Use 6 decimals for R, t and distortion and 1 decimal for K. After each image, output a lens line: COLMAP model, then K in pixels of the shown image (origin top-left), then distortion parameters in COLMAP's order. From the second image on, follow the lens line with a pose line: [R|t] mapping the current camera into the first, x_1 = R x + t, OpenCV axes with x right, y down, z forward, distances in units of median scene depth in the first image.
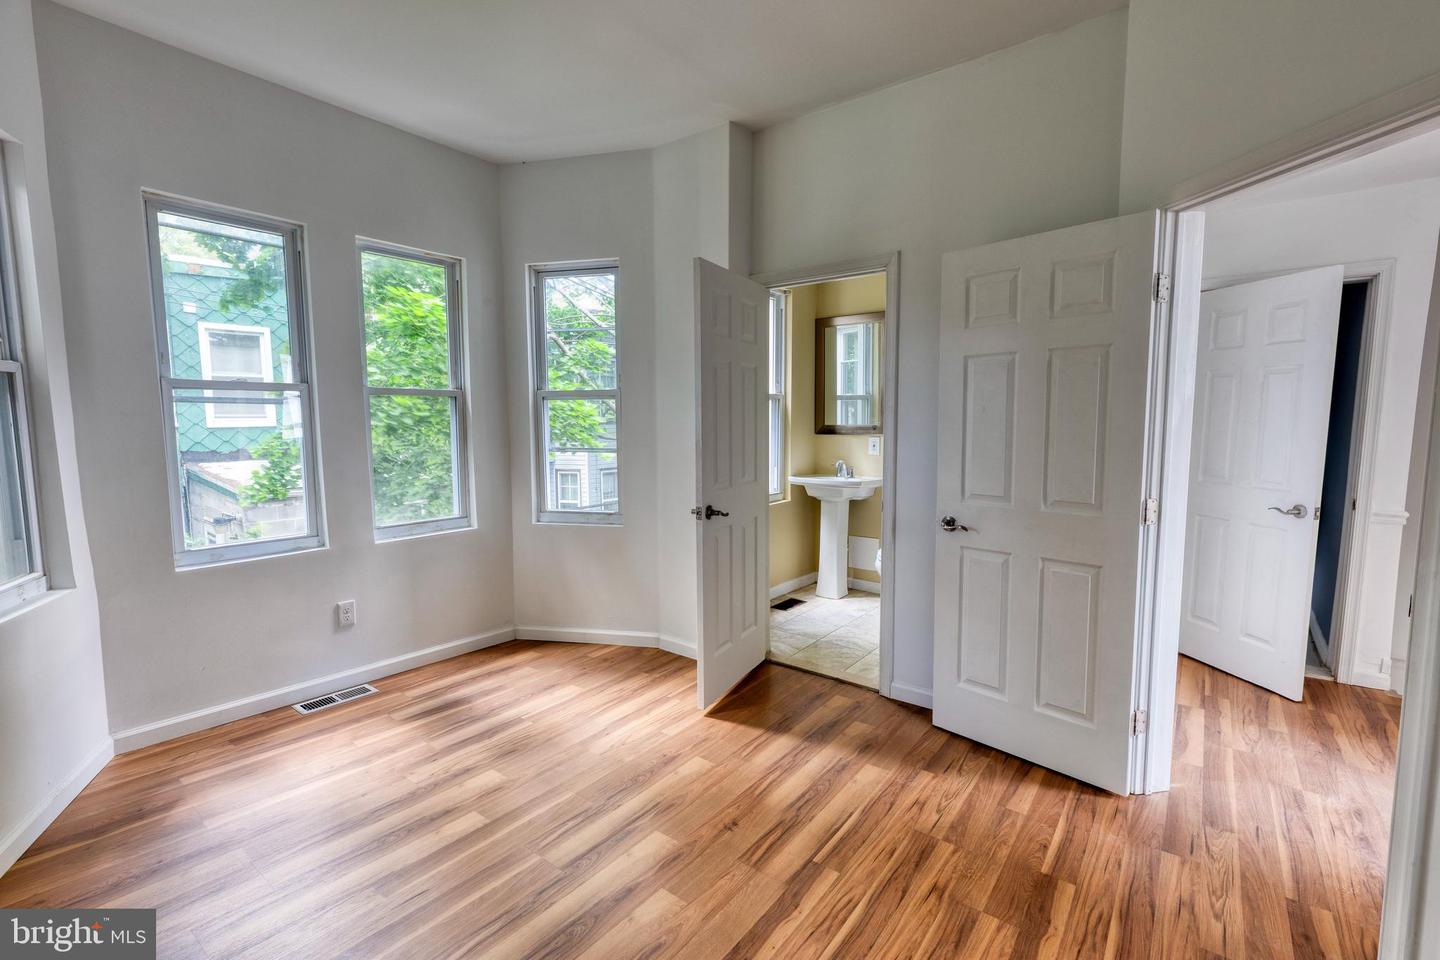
lens RADIAL K [[636.7, 0, 720.0], [0, 636.7, 480.0], [0, 0, 1]] dist [0.000525, 0.000338]
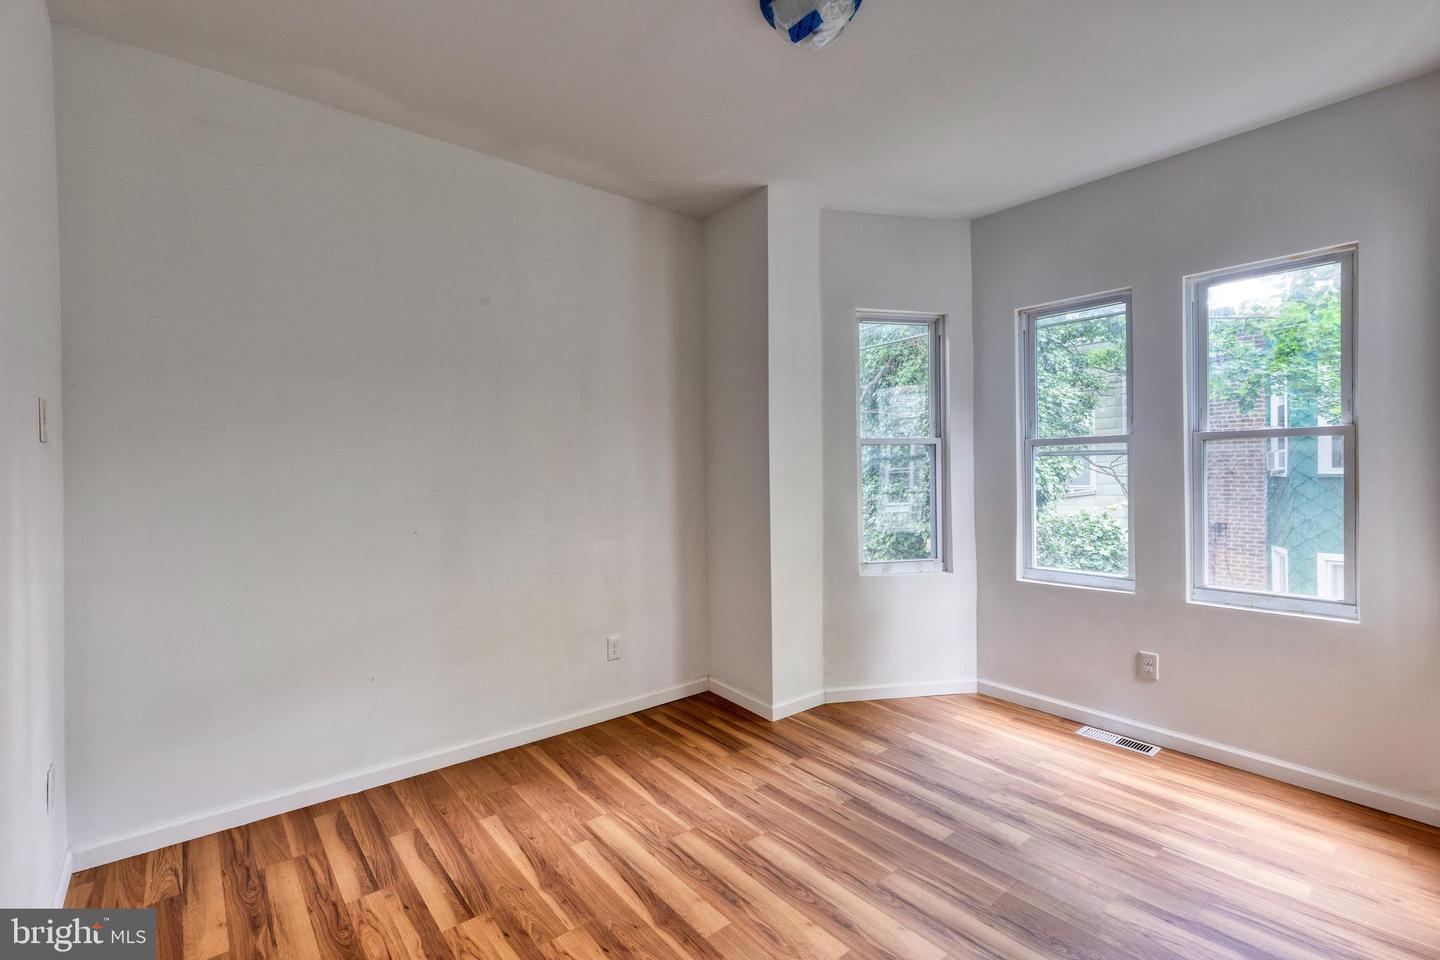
lens RADIAL K [[636.7, 0, 720.0], [0, 636.7, 480.0], [0, 0, 1]] dist [0.000525, 0.000338]
pose [[-0.211338, 0.014012, -0.977313, 0.599520], [-0.082239, 0.996097, 0.032065, -0.060637], [0.973947, 0.087150, -0.209361, 0.634048]]
